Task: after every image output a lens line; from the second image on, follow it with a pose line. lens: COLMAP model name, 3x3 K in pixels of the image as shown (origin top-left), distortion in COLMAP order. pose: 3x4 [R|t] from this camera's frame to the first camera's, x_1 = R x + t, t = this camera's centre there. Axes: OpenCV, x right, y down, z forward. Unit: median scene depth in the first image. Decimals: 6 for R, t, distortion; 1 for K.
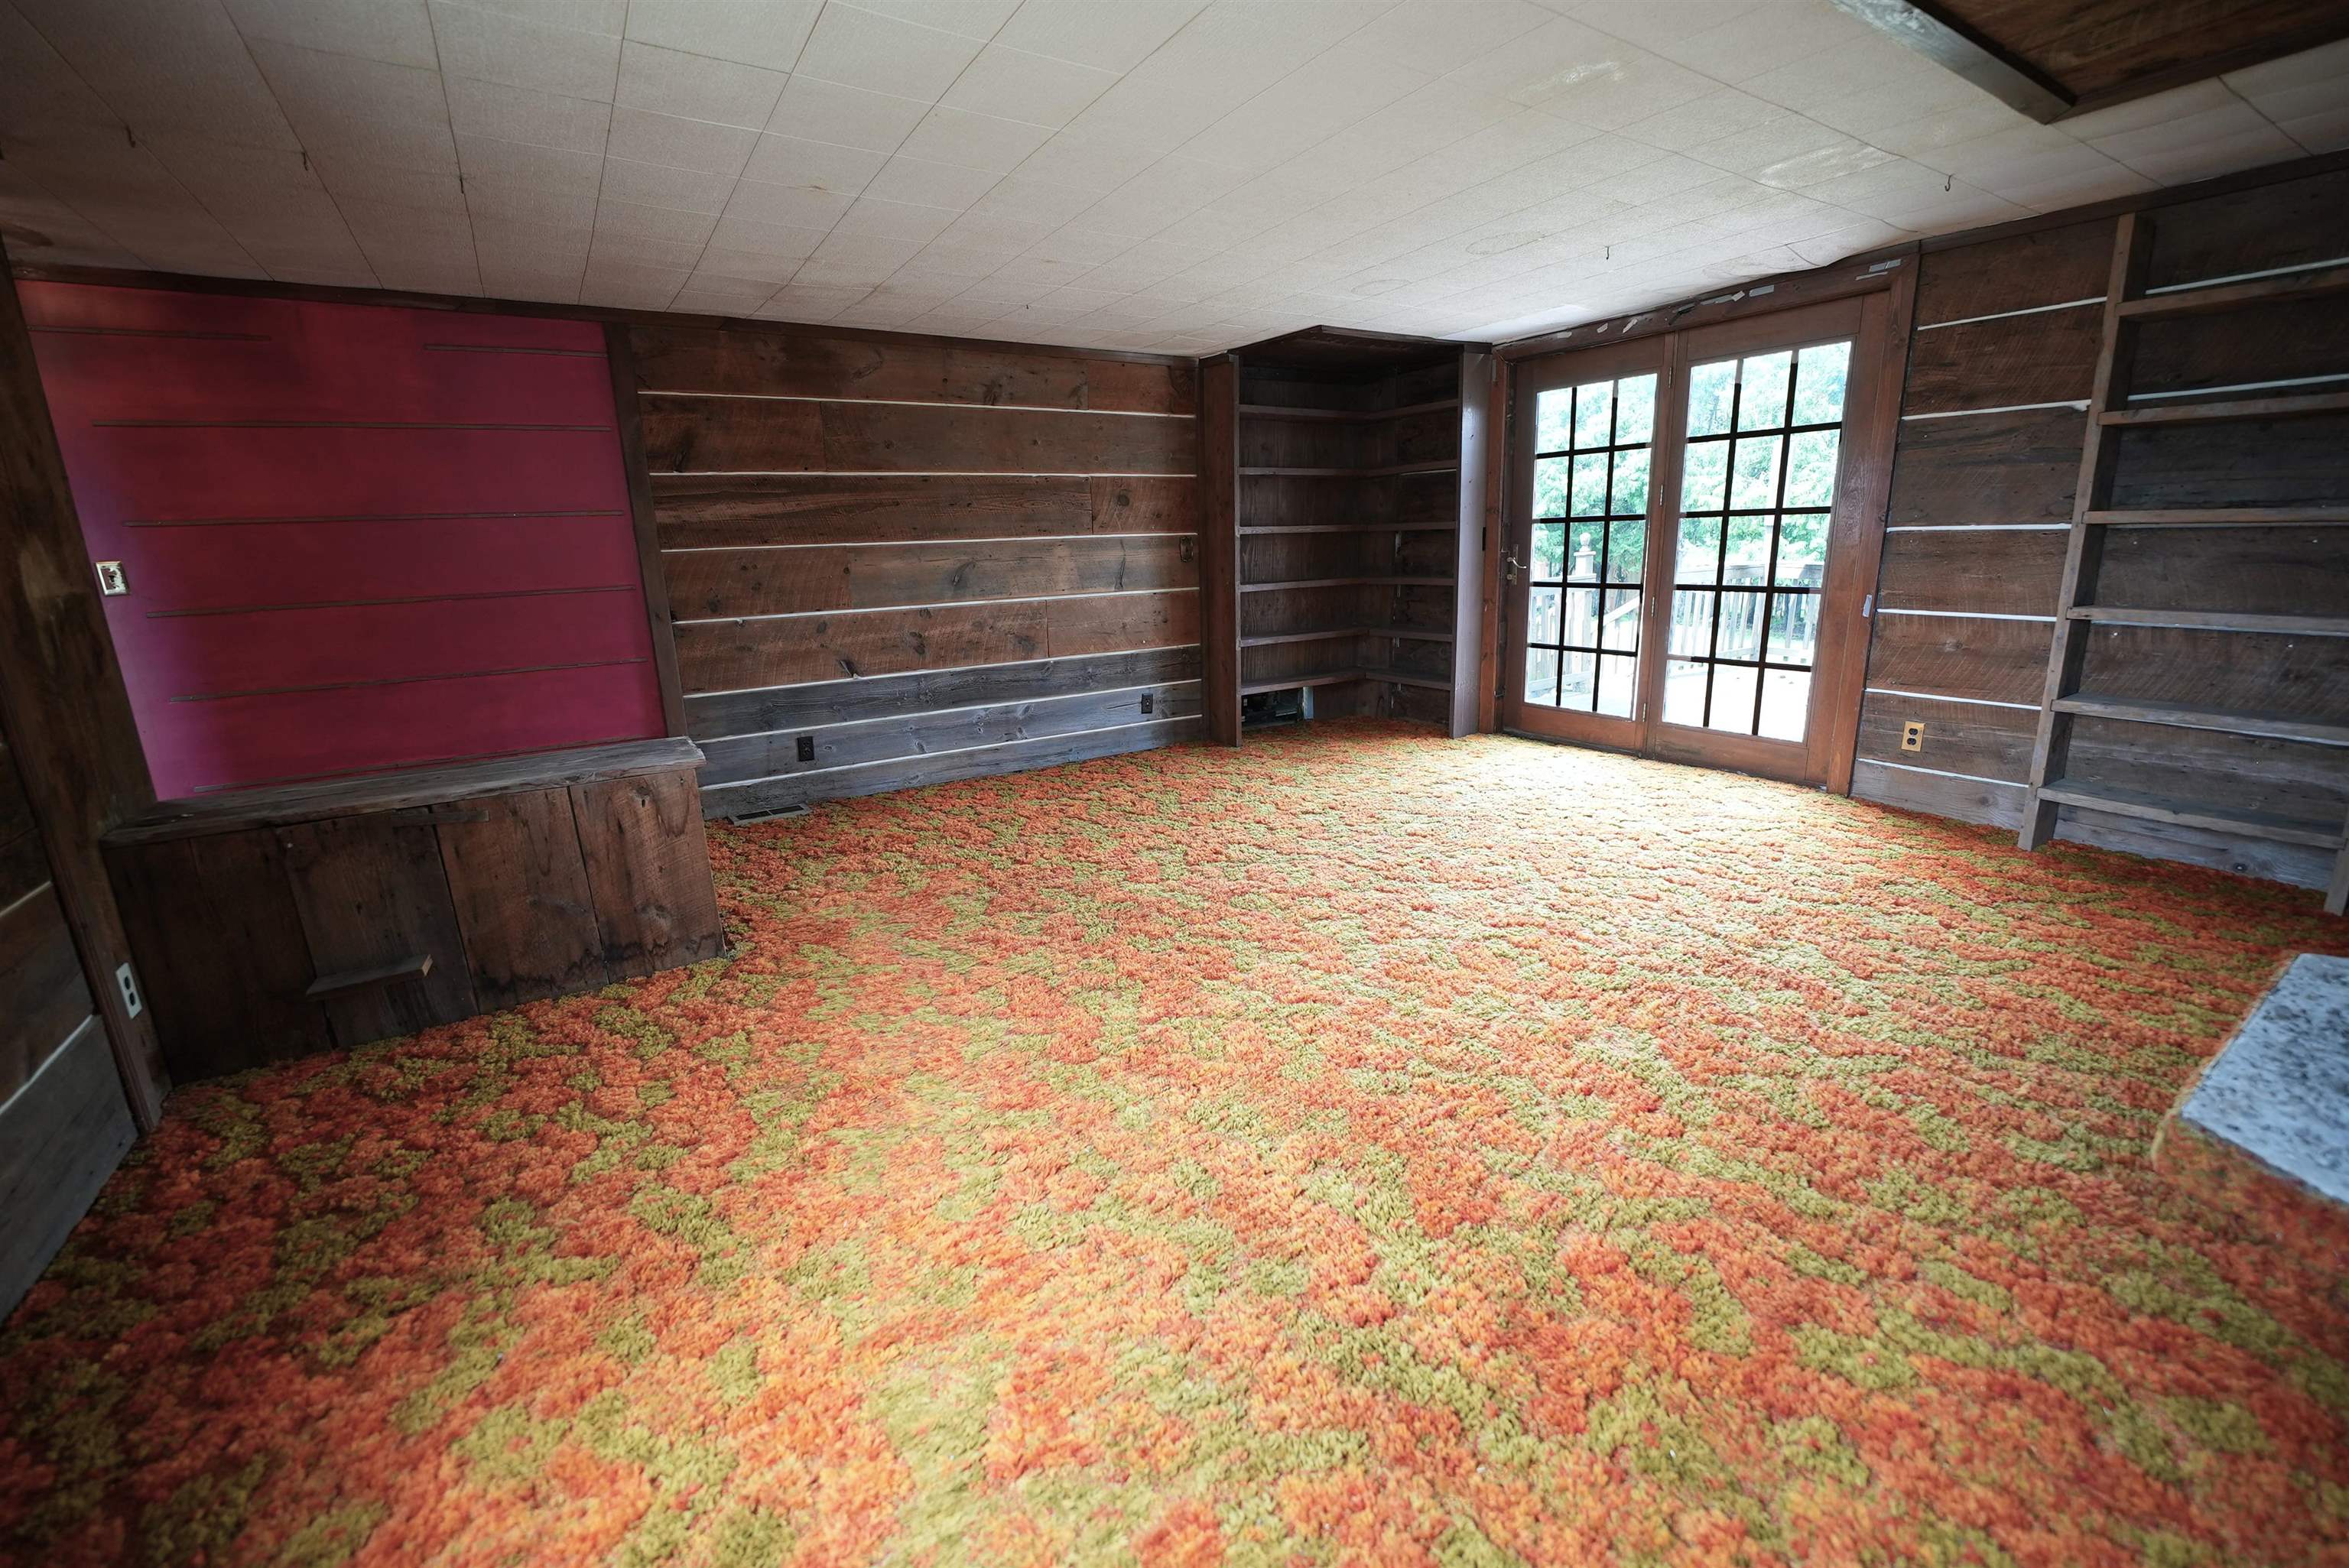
lens RADIAL K [[966.0, 0, 1170.9], [0, 966.0, 781.7], [0, 0, 1]] dist [-0.033079, 0.006507]
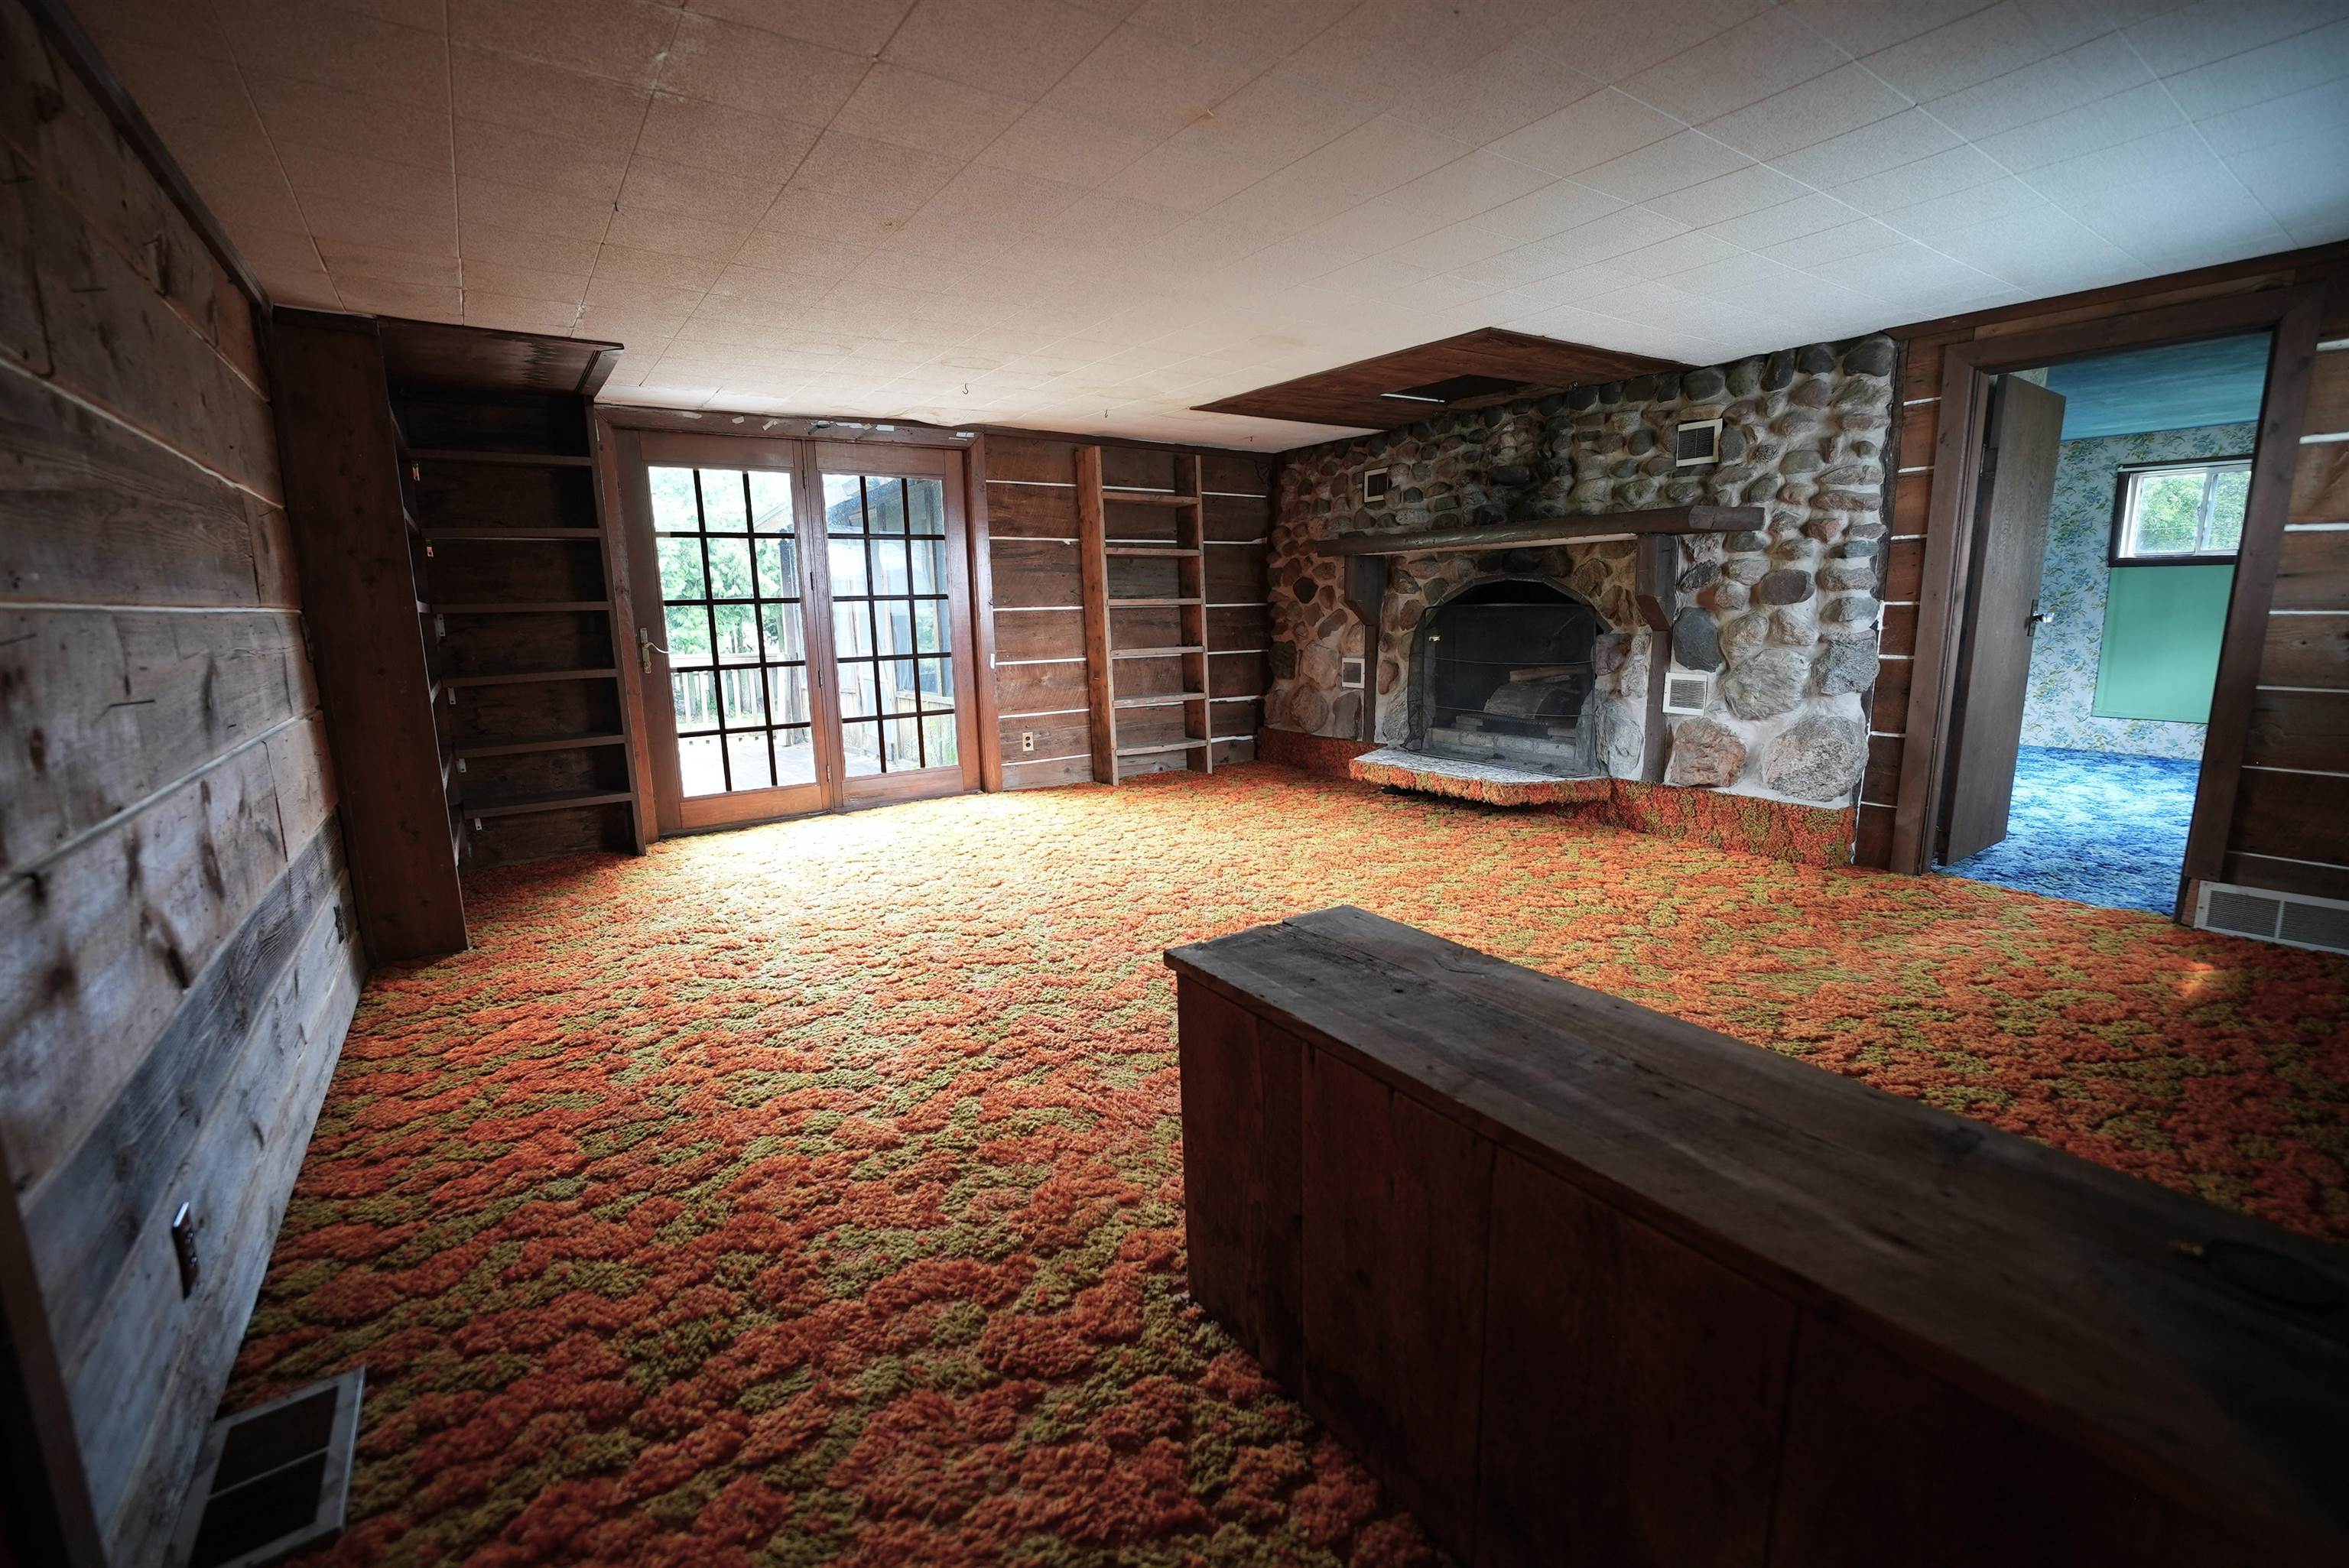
lens RADIAL K [[966.0, 0, 1170.9], [0, 966.0, 781.7], [0, 0, 1]] dist [-0.033079, 0.006507]
pose [[-0.024071, -0.154153, 0.987754, -0.684084], [0.260001, 0.953074, 0.155077, -0.147065], [-0.965308, 0.260550, 0.017139, 0.666239]]
